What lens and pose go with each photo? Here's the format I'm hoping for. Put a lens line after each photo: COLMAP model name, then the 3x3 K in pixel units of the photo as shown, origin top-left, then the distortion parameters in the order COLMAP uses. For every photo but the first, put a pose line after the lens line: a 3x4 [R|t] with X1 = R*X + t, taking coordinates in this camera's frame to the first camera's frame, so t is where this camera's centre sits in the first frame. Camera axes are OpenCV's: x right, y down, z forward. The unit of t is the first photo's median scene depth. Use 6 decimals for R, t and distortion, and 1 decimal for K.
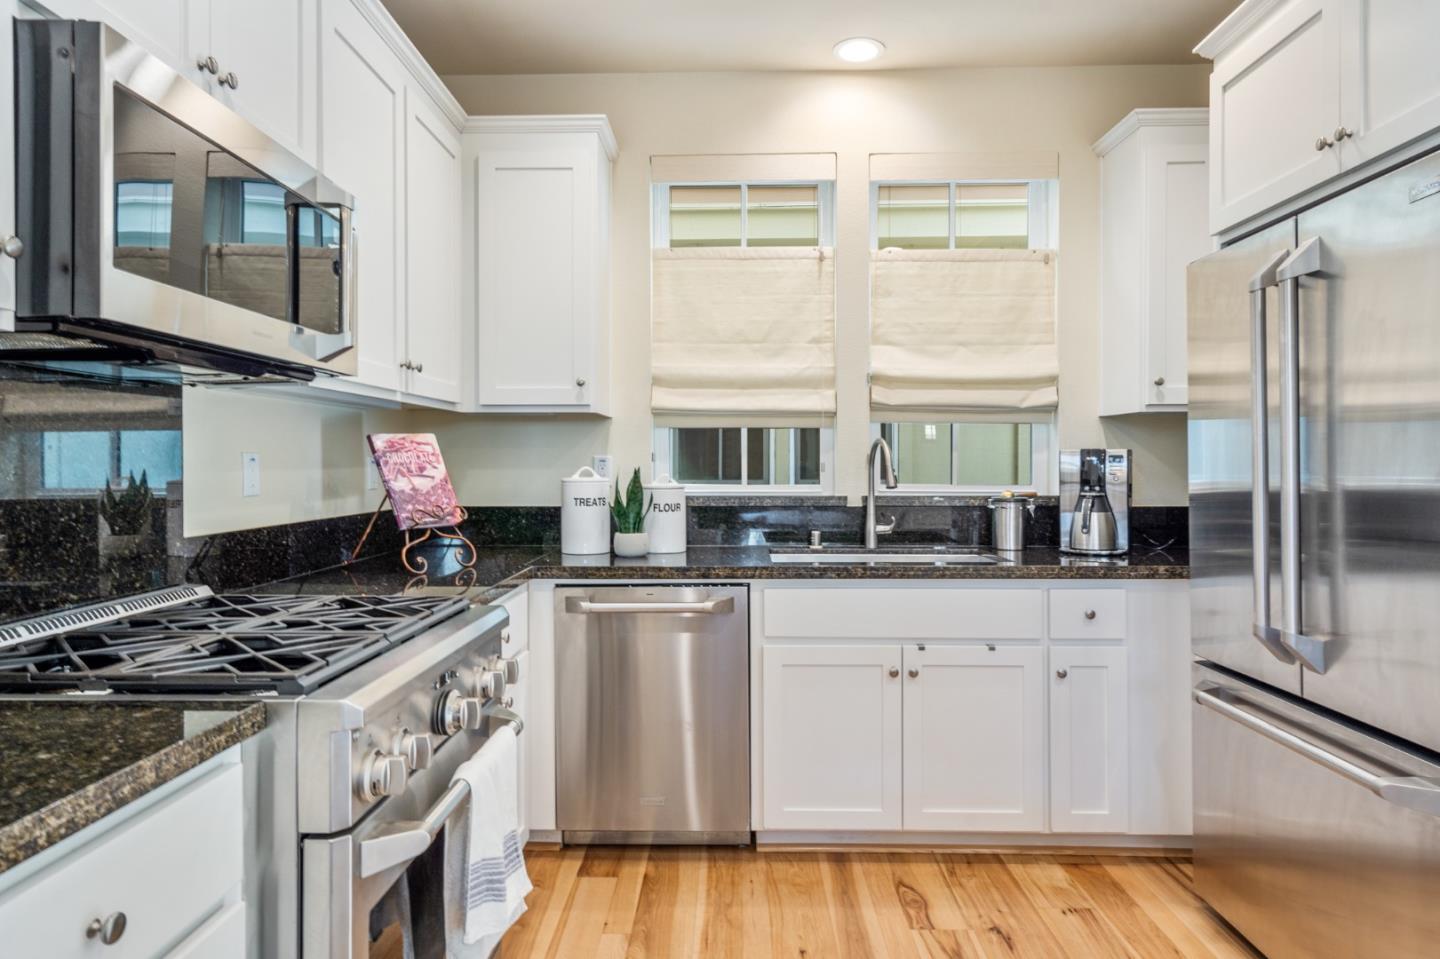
lens RADIAL K [[832.4, 0, 717.3], [0, 832.4, 468.2], [0, 0, 1]] dist [0.000829, 0.000161]
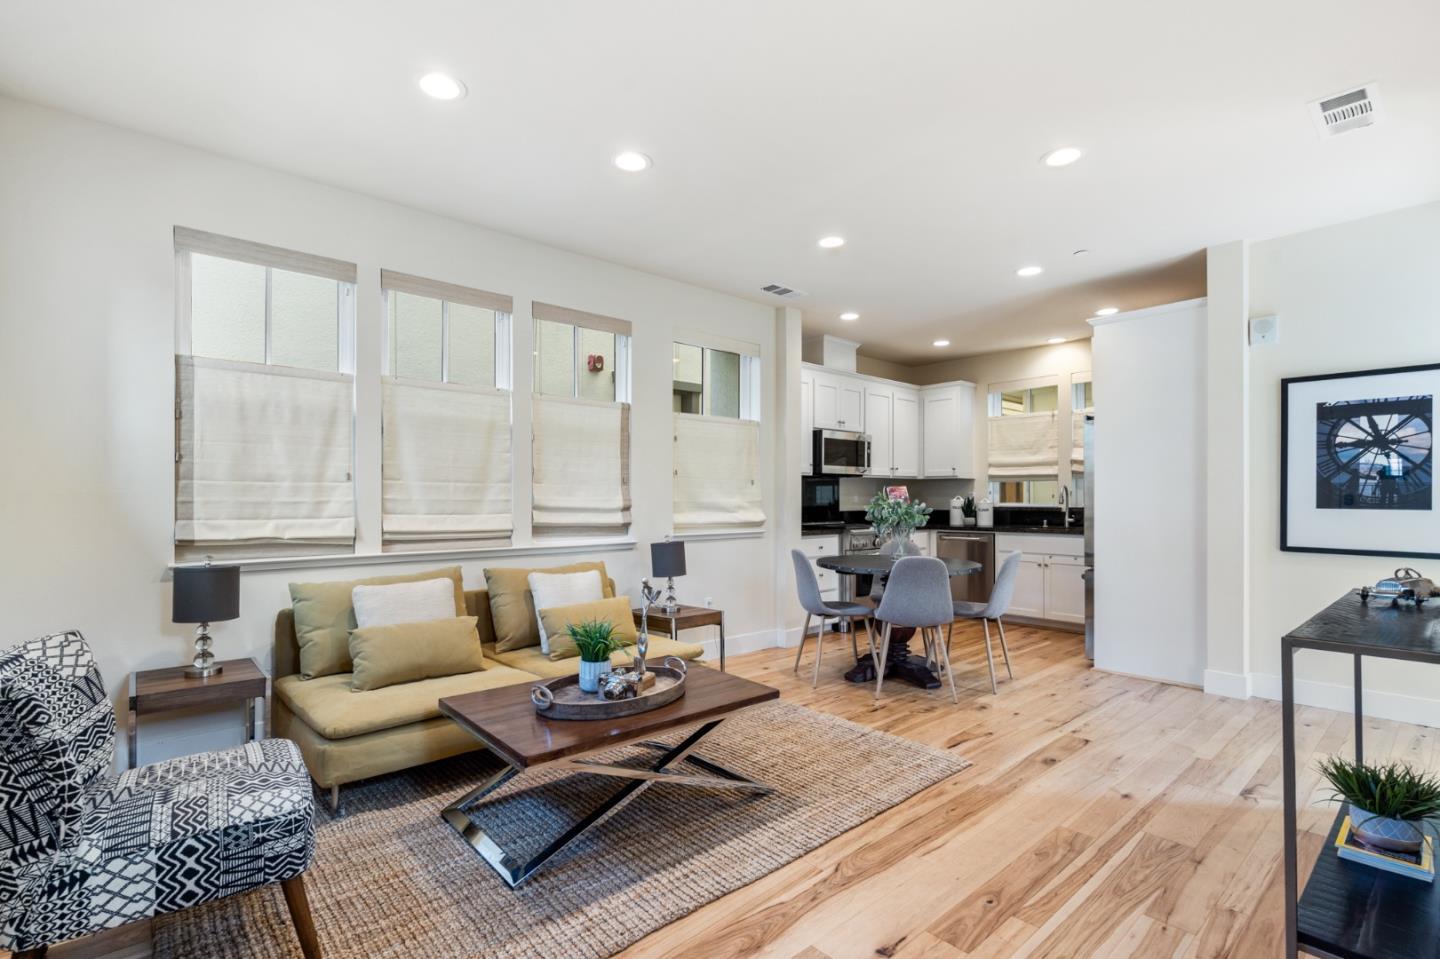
lens RADIAL K [[666.0, 0, 716.7], [0, 666.0, 496.2], [0, 0, 1]] dist [0.001203, 0.000163]
pose [[0.680980, -0.000987, -0.732302, 1.072582], [-0.005198, 0.999967, -0.006182, 0.018839], [0.732284, 0.008016, 0.680952, -1.351078]]
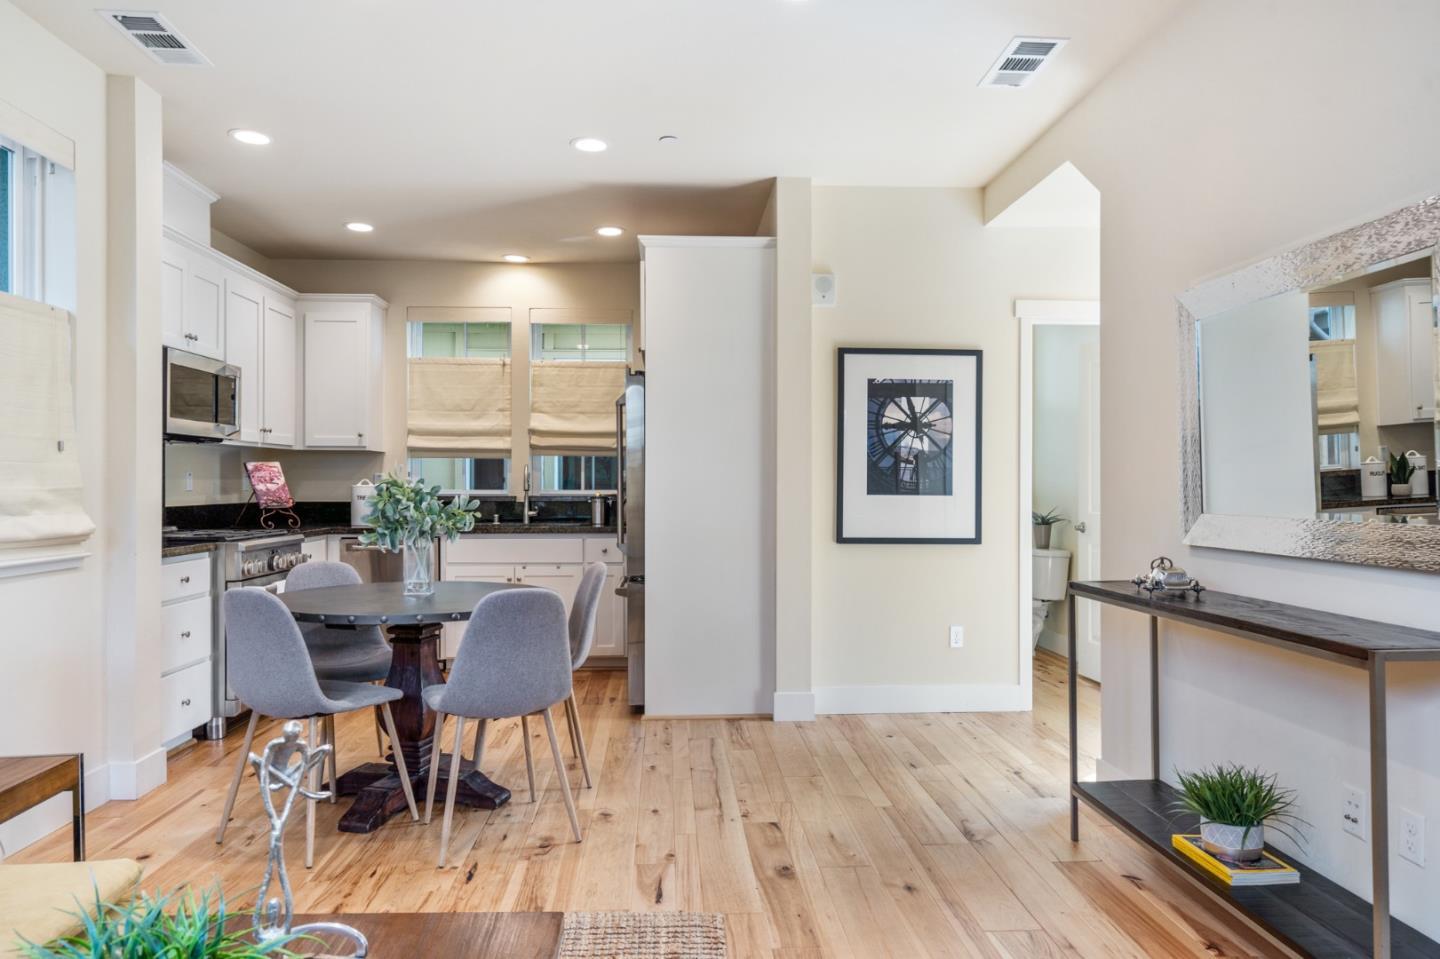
lens RADIAL K [[942.0, 0, 721.1], [0, 942.0, 485.9], [0, 0, 1]] dist [0.004171, 0.001713]
pose [[0.996947, 0.002609, 0.078033, 0.504969], [-0.002377, 0.999992, -0.003062, 0.018692], [-0.078040, 0.002868, 0.996946, -1.246408]]
